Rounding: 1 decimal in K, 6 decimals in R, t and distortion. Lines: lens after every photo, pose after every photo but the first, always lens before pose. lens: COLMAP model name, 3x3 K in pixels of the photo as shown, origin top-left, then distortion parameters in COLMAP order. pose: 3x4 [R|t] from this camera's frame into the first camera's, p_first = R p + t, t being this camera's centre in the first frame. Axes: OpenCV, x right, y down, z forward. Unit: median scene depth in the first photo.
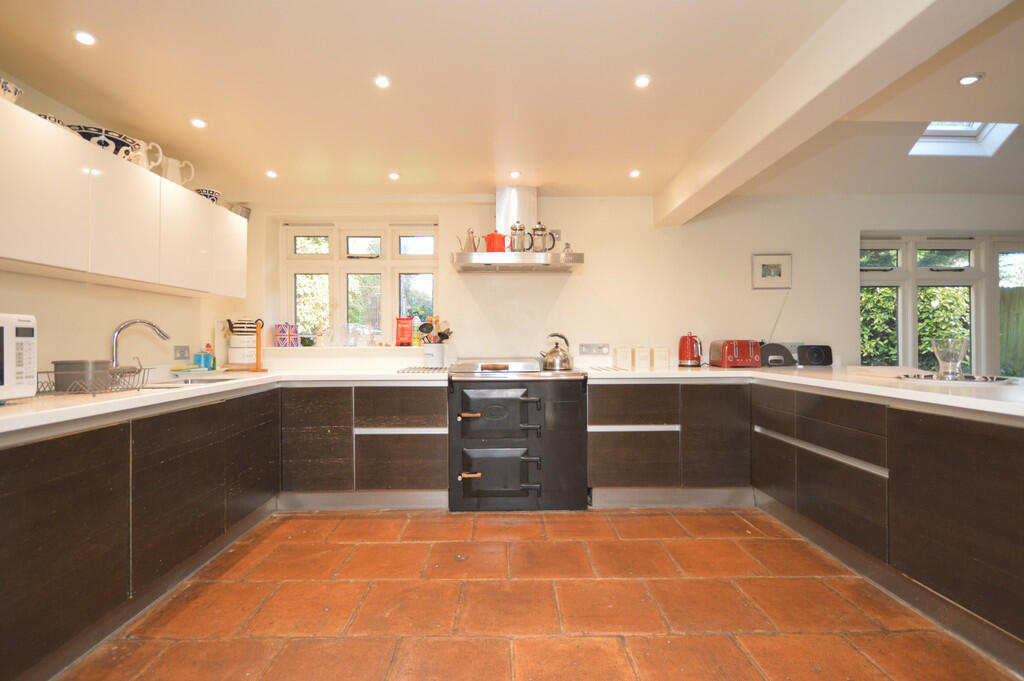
lens RADIAL K [[460.8, 0, 492.6], [0, 460.8, 338.5], [0, 0, 1]] dist [0.019818, -0.000288]
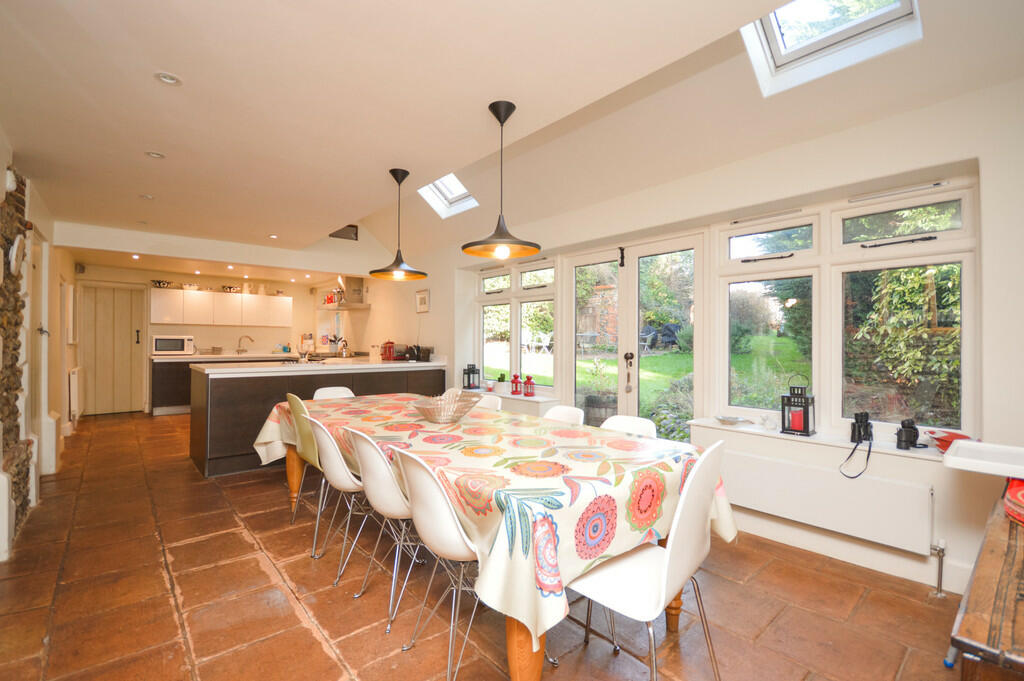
lens RADIAL K [[451.1, 0, 506.8], [0, 451.1, 339.1], [0, 0, 1]] dist [0.030970, -0.025596]
pose [[0.639020, 0.004672, -0.769176, 2.444323], [-0.004923, 0.999986, 0.001984, -0.025756], [0.769174, 0.002519, 0.639034, 0.288543]]
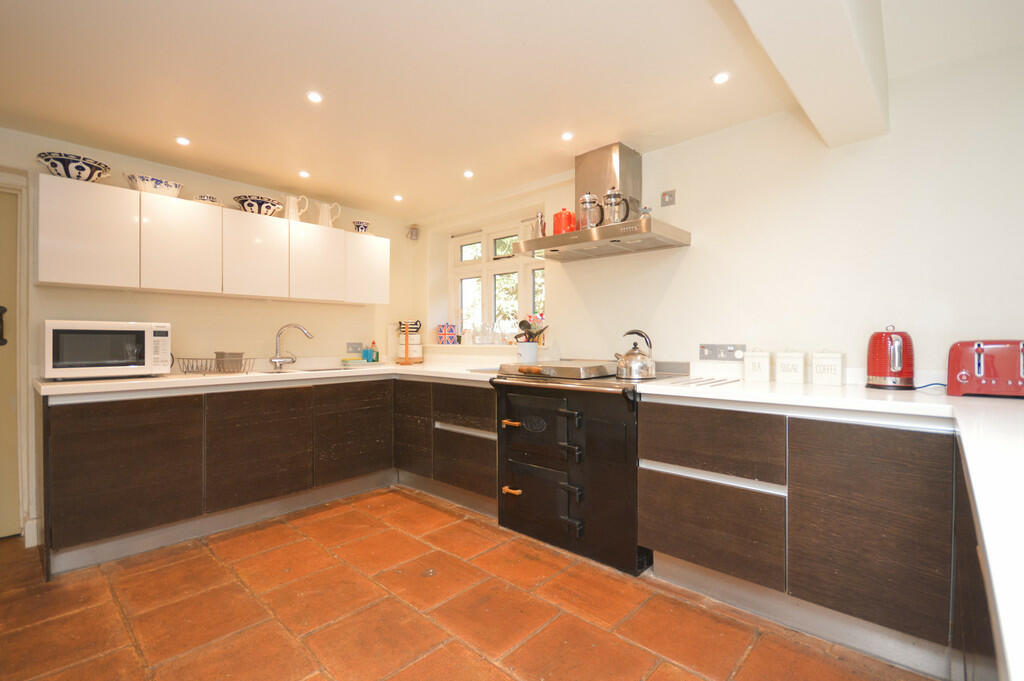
lens RADIAL K [[451.1, 0, 506.8], [0, 451.1, 339.1], [0, 0, 1]] dist [0.030970, -0.025596]
pose [[0.740118, 0.003633, -0.672467, 0.526786], [0.001337, 0.999975, 0.006874, -0.002163], [0.672476, -0.005987, 0.740095, 0.344915]]
